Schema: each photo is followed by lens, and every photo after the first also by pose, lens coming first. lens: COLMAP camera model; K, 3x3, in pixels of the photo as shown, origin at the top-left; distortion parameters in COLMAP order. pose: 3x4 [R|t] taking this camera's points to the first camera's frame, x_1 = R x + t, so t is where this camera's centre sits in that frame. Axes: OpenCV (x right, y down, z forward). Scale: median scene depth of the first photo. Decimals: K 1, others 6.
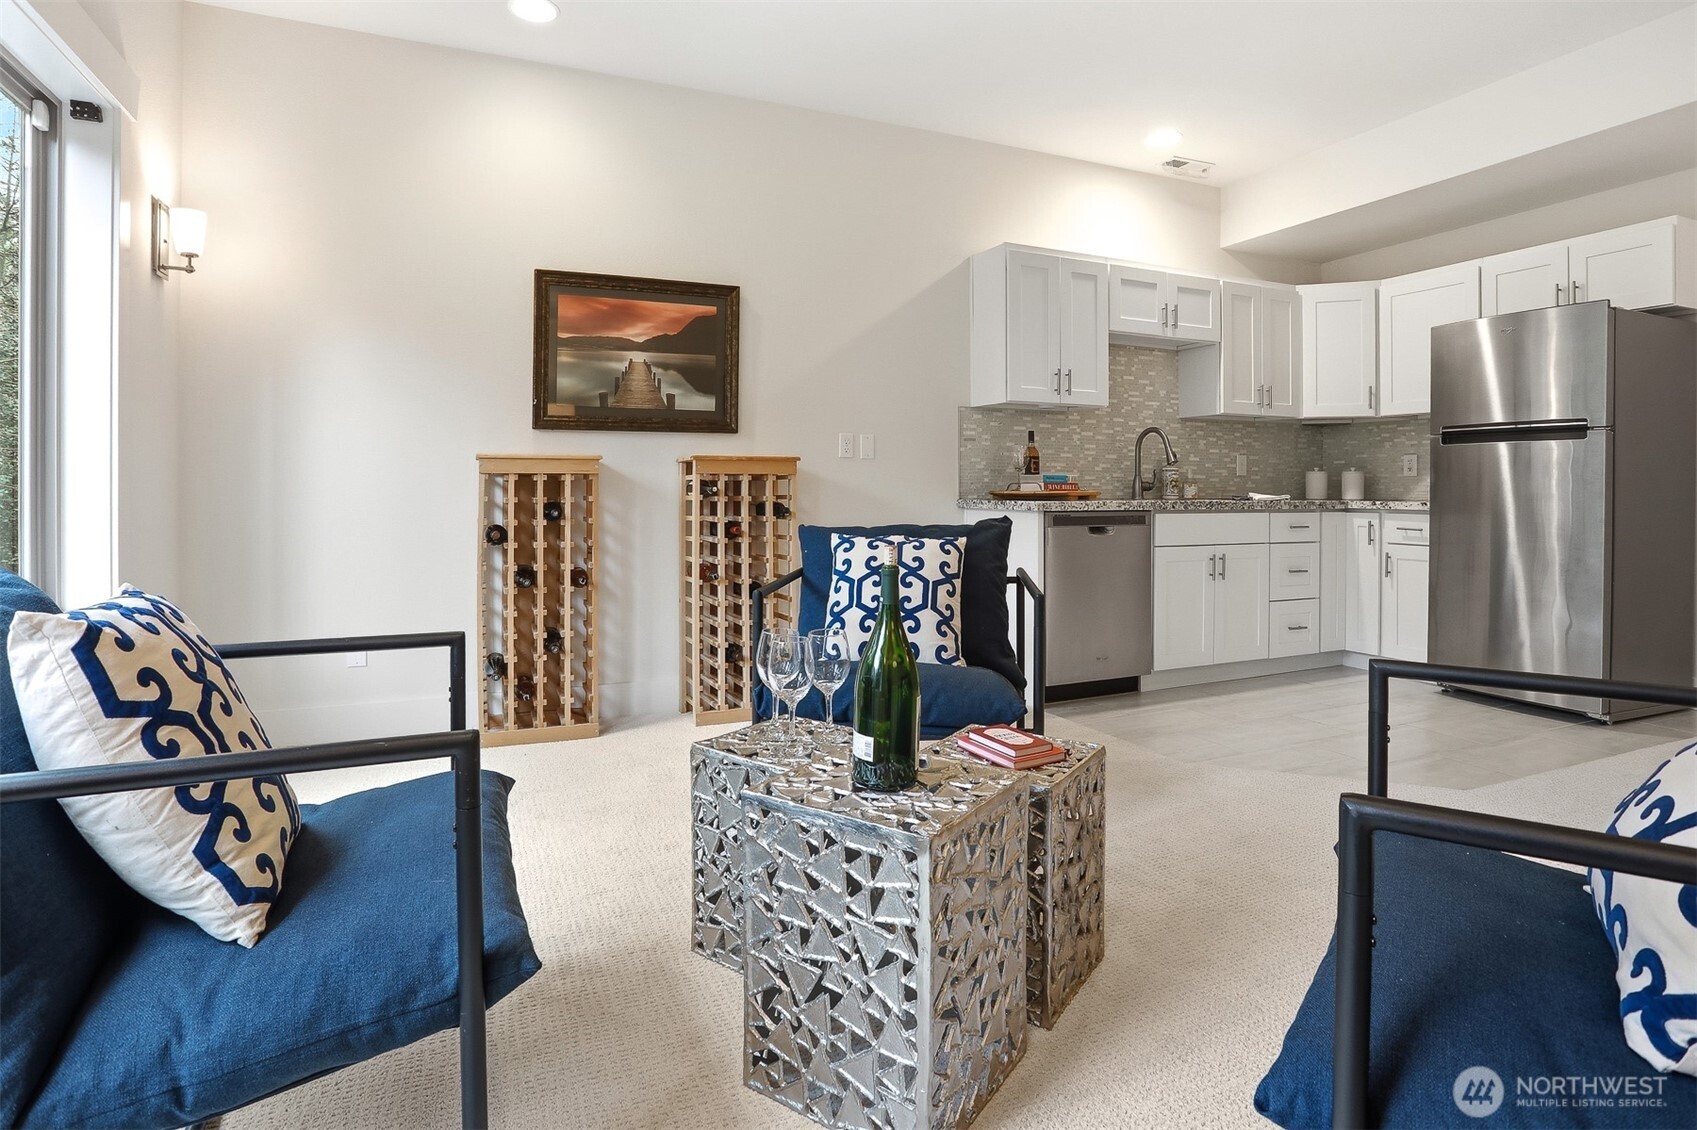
lens RADIAL K [[847.8, 0, 845.6], [0, 847.8, 479.8], [0, 0, 1]] dist [-0.060973, 0.015284]
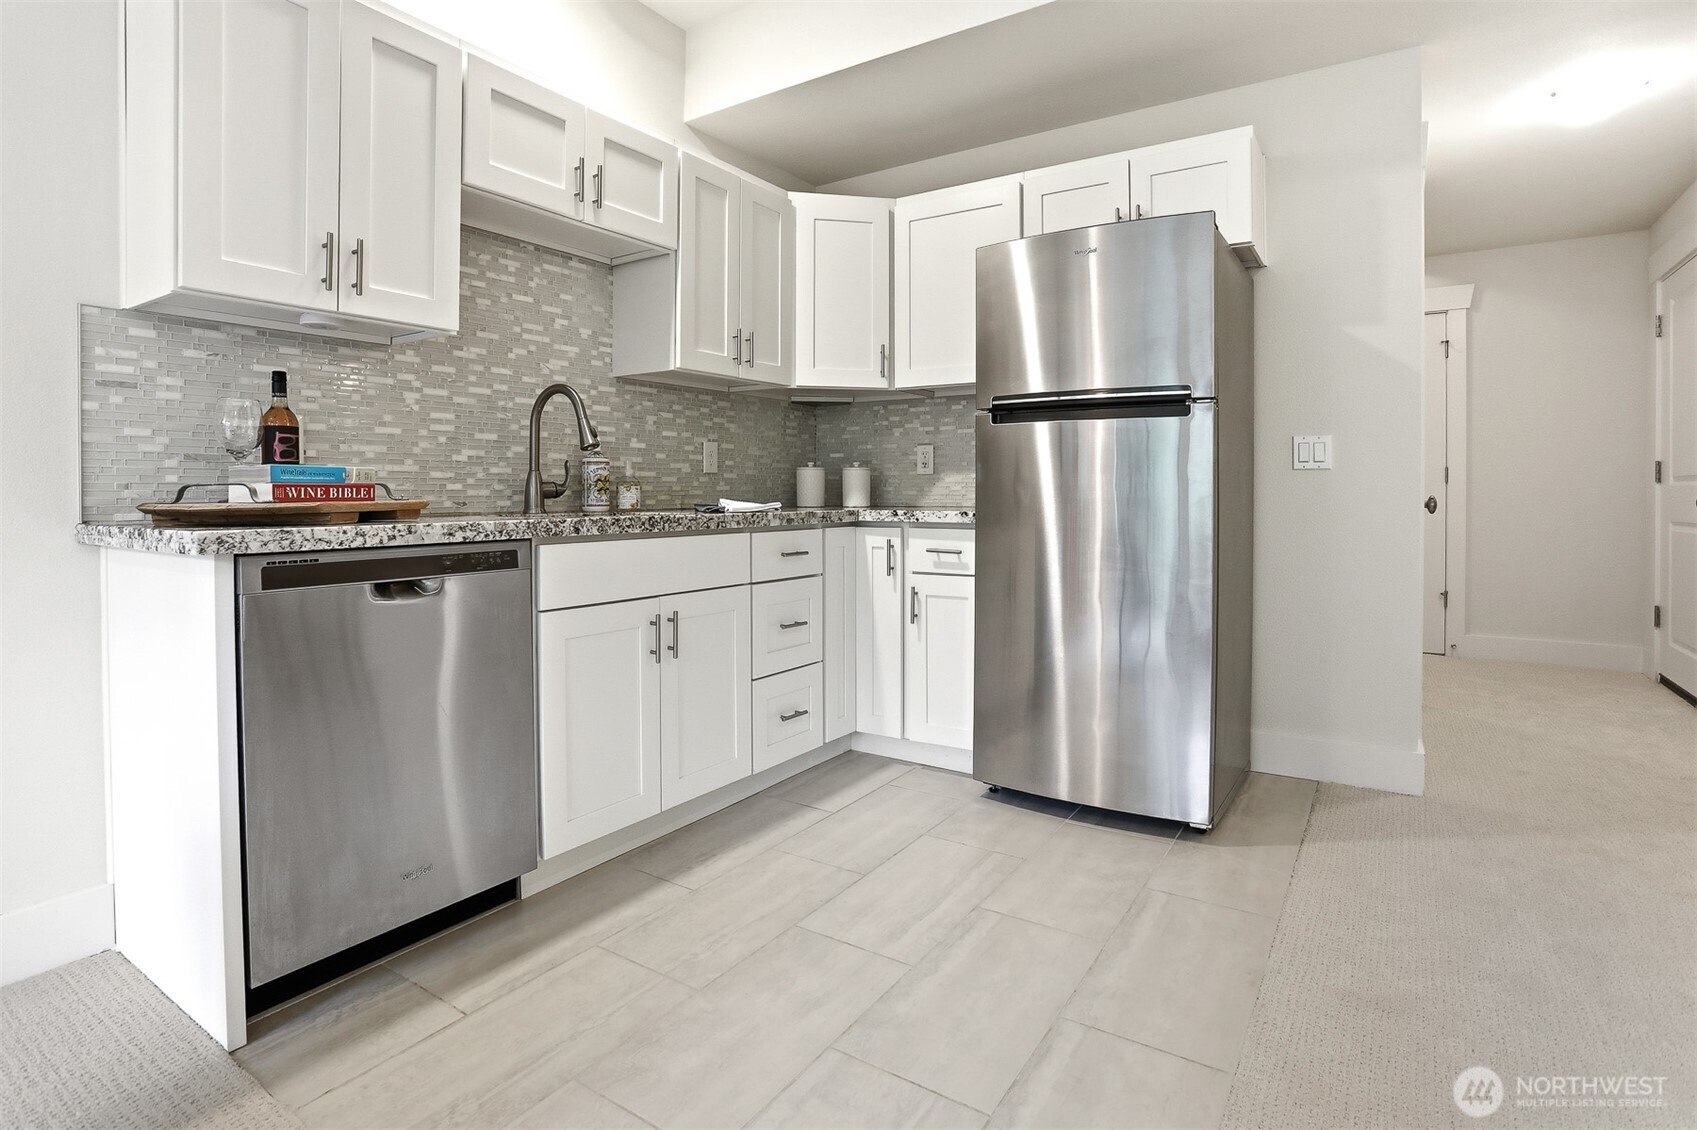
lens RADIAL K [[847.8, 0, 845.6], [0, 847.8, 479.8], [0, 0, 1]] dist [-0.060973, 0.015284]
pose [[0.833599, -0.000168, 0.552370, 0.223387], [0.002943, 0.999987, -0.004138, 0.003975], [-0.552362, 0.005075, 0.833589, 0.444828]]
